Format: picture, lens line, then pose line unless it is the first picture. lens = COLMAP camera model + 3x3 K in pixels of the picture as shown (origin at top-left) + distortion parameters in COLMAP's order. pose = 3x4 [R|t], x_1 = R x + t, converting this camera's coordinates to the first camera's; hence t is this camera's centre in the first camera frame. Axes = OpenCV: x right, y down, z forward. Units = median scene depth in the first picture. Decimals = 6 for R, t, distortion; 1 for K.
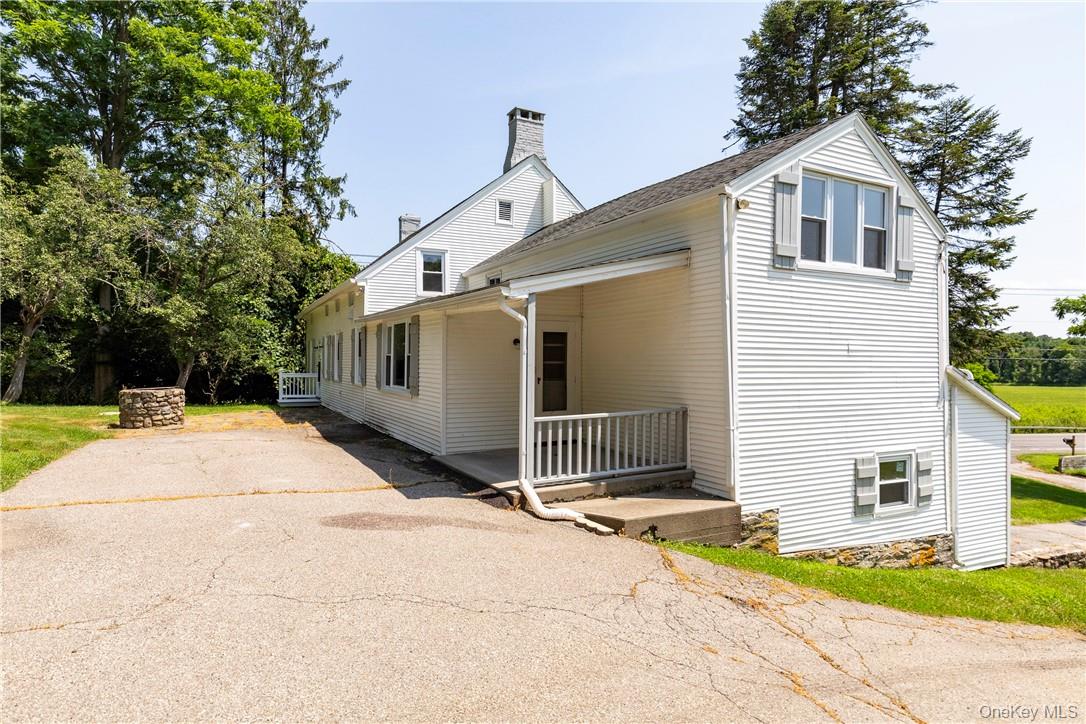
lens RADIAL K [[622.6, 0, 543.0], [0, 622.6, 362.0], [0, 0, 1]] dist [0.043692, -0.000323]
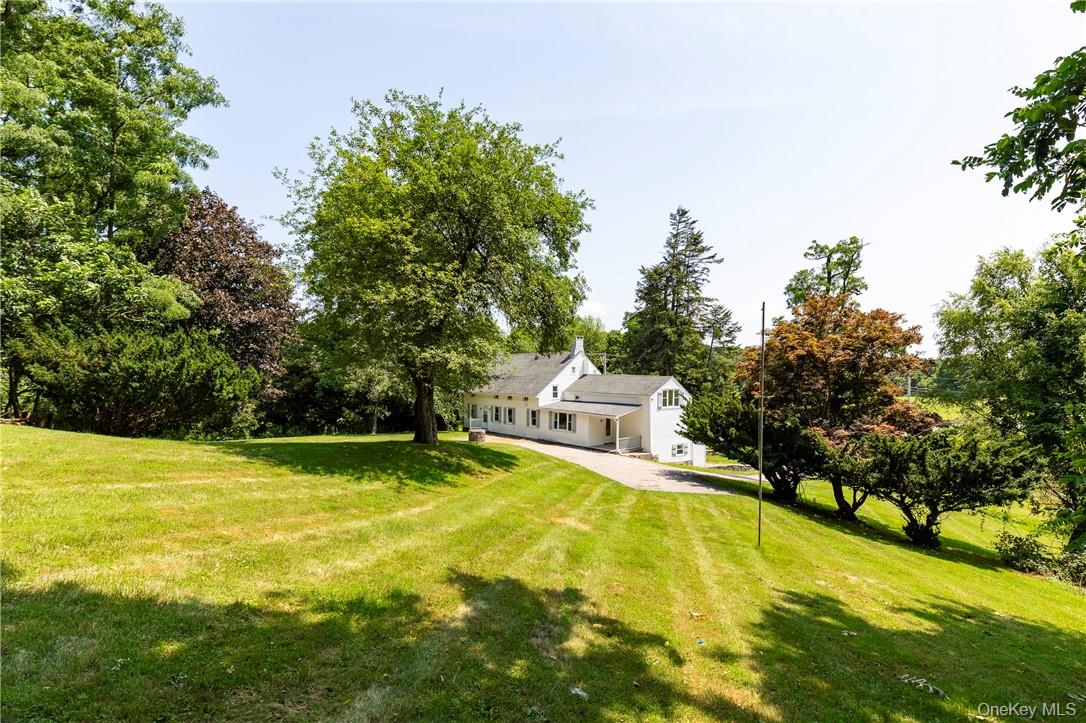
lens RADIAL K [[517.5, 0, 542.9], [0, 517.5, 378.8], [0, 0, 1]] dist [-0.001593, -0.000308]
pose [[0.986844, -0.002782, 0.161652, -1.205681], [0.002057, 0.999987, 0.004658, -0.400743], [-0.161663, -0.004264, 0.986837, -2.940170]]
